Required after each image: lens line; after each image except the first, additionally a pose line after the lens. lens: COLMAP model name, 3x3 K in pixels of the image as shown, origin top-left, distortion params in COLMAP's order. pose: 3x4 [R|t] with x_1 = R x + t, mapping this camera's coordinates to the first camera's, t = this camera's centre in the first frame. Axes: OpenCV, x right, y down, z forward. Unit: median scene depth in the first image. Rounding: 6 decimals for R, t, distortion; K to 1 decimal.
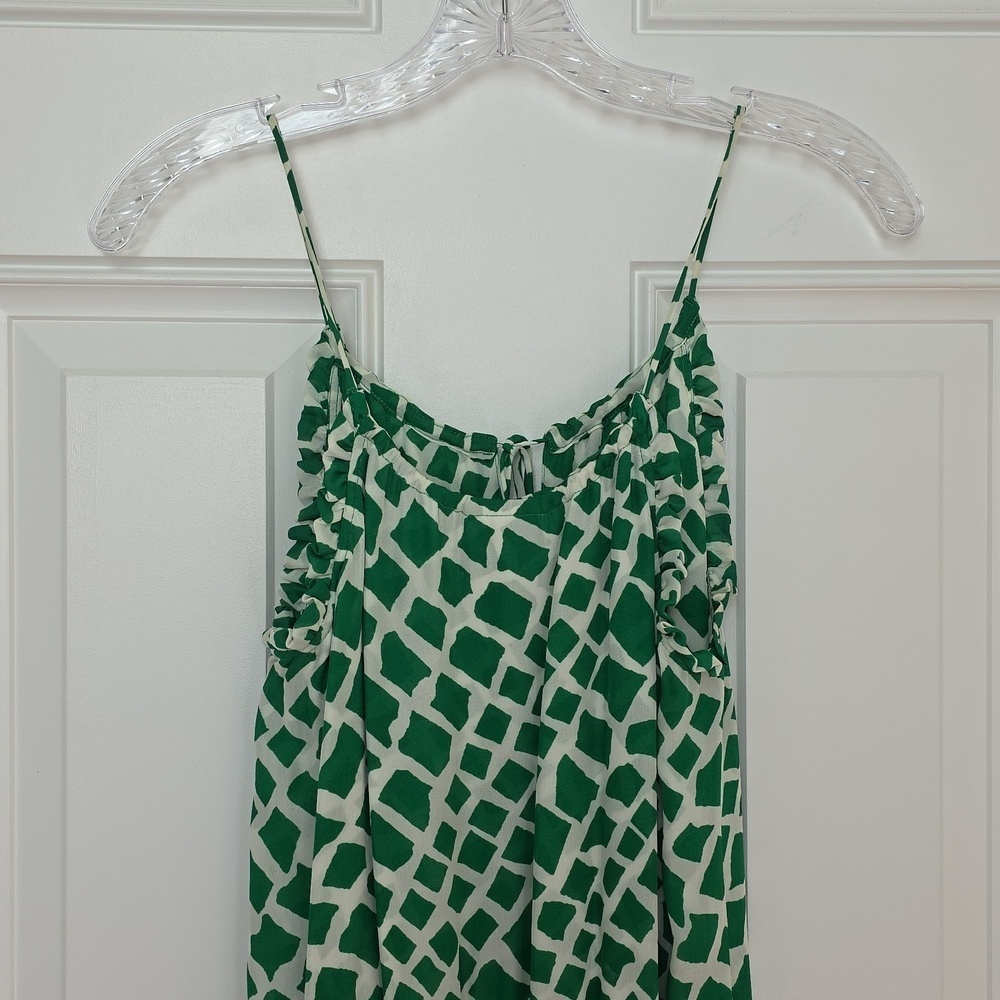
lens RADIAL K [[1450.1, 0, 510.1], [0, 1450.1, 512.9], [0, 0, 1]] dist [0.251376, -1.024241]
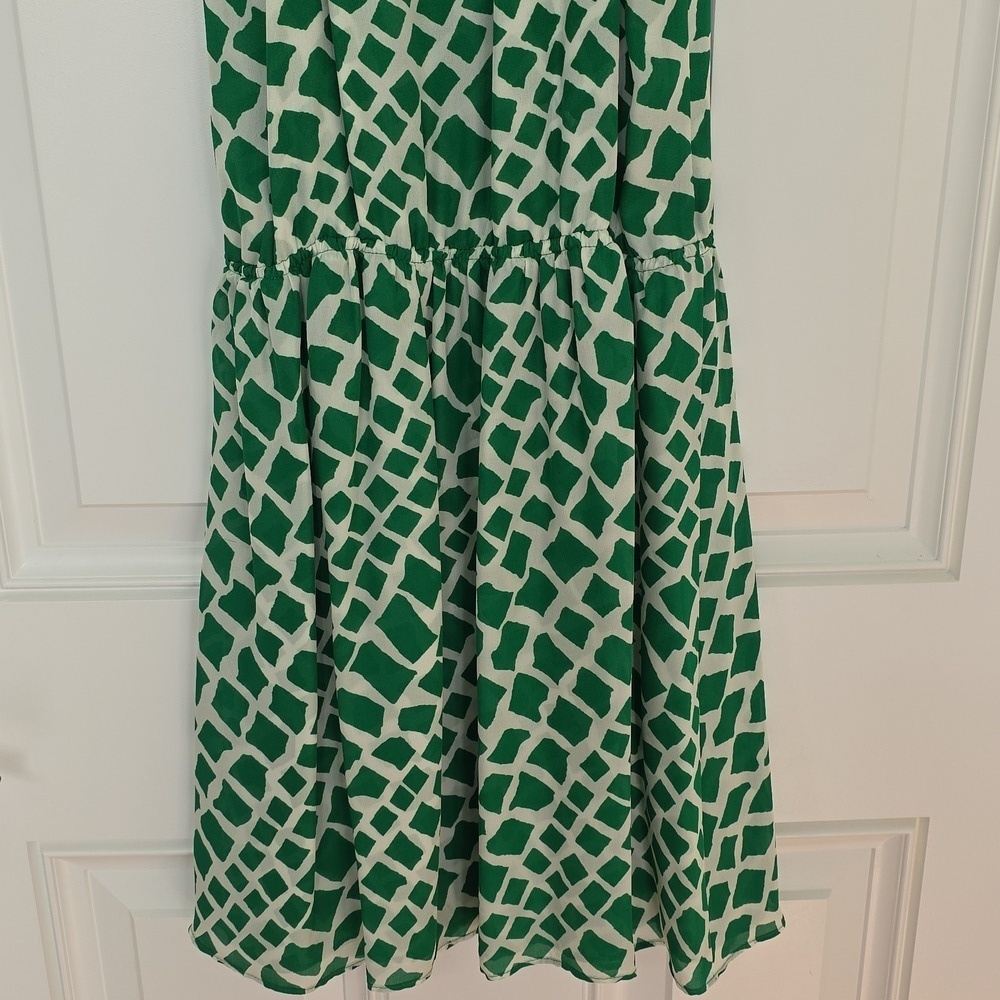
lens RADIAL K [[1450.1, 0, 510.1], [0, 1450.1, 512.9], [0, 0, 1]] dist [0.251376, -1.024241]
pose [[0.999980, -0.004624, -0.004337, 0.029539], [0.005905, 0.928304, 0.371775, 0.186258], [0.002307, -0.371793, 0.928313, -0.034312]]
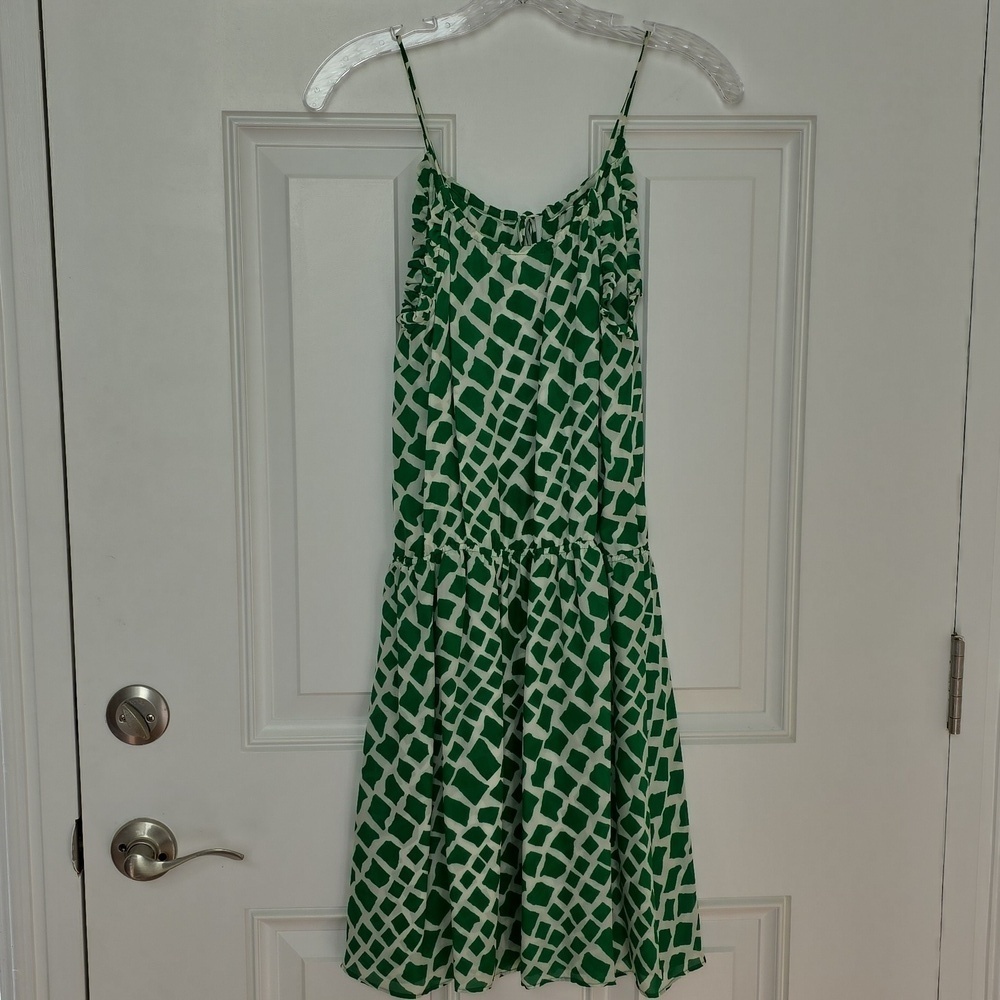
lens RADIAL K [[1450.1, 0, 510.1], [0, 1450.1, 512.9], [0, 0, 1]] dist [0.251376, -1.024241]
pose [[0.999783, -0.001527, 0.020774, -0.060252], [-0.001444, 0.989830, 0.142248, 0.065392], [-0.020779, -0.142247, 0.989613, -0.958044]]
